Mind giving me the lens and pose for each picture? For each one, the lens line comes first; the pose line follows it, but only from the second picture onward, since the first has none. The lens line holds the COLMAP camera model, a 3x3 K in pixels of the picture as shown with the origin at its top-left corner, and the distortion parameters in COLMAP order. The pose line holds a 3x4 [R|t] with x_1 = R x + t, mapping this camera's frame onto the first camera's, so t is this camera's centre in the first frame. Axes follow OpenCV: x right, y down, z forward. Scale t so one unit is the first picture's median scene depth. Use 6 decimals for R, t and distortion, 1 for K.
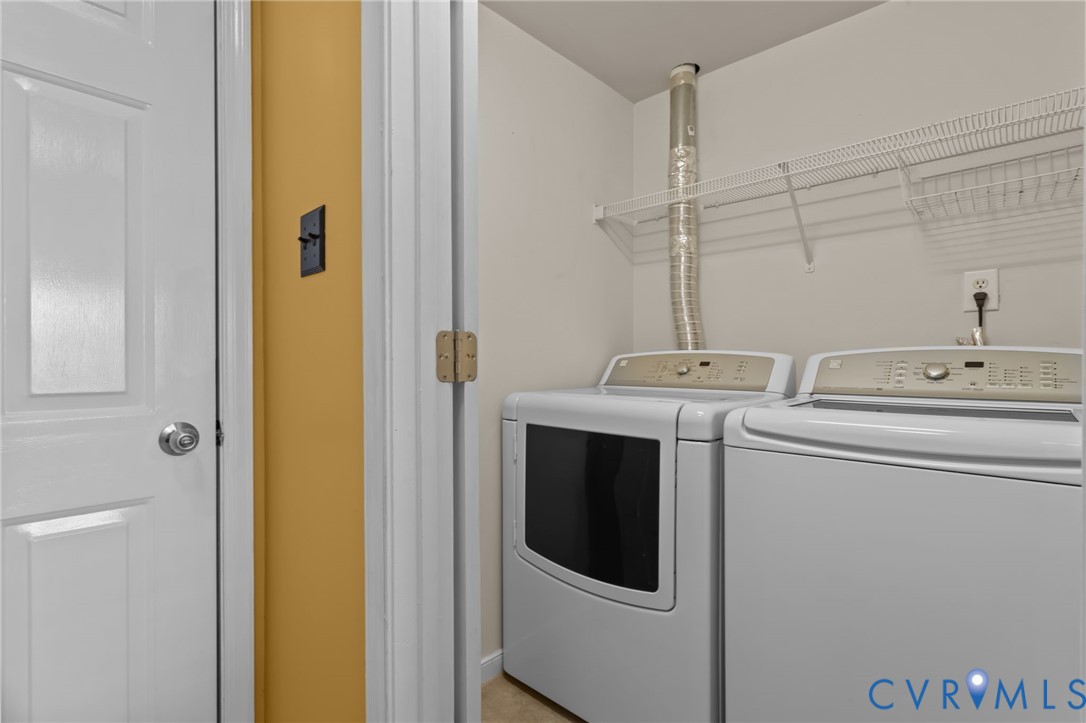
lens RADIAL K [[557.0, 0, 540.0], [0, 557.0, 362.0], [0, 0, 1]] dist [0.003828, 0.000744]
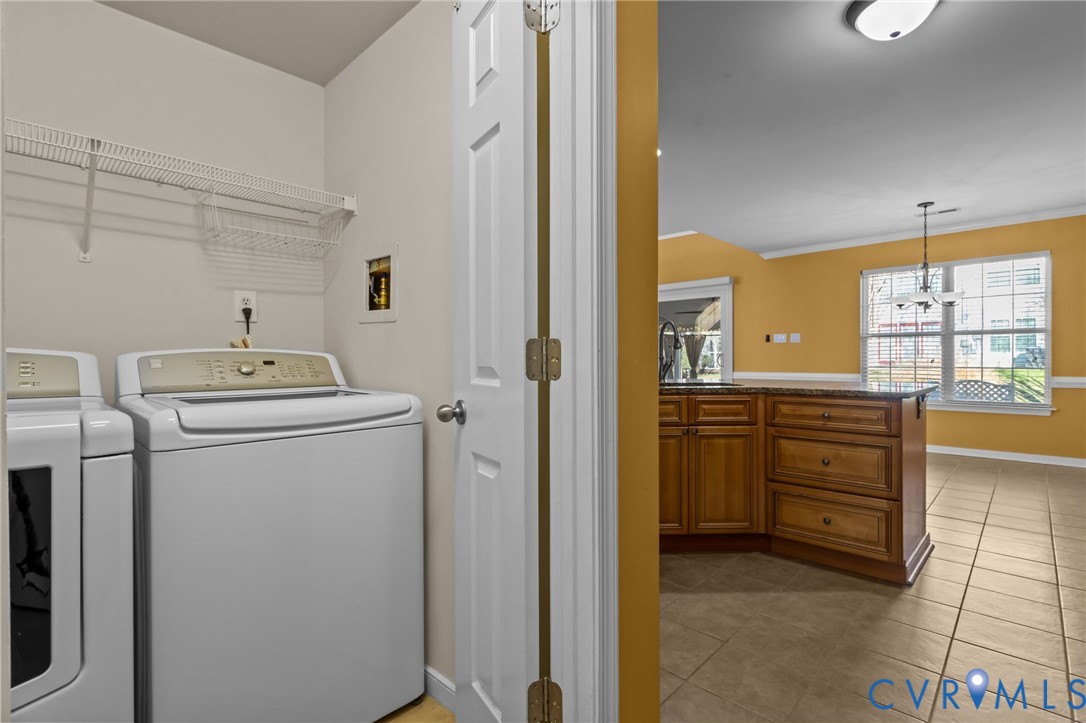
lens RADIAL K [[512.6, 0, 539.4], [0, 512.6, 361.6], [0, 0, 1]] dist [0.000577, 0.000475]
pose [[-0.007173, -0.003082, 0.999970, -0.424816], [-0.001009, 0.999995, 0.003075, -0.002564], [-0.999974, -0.000987, -0.007176, 0.321127]]
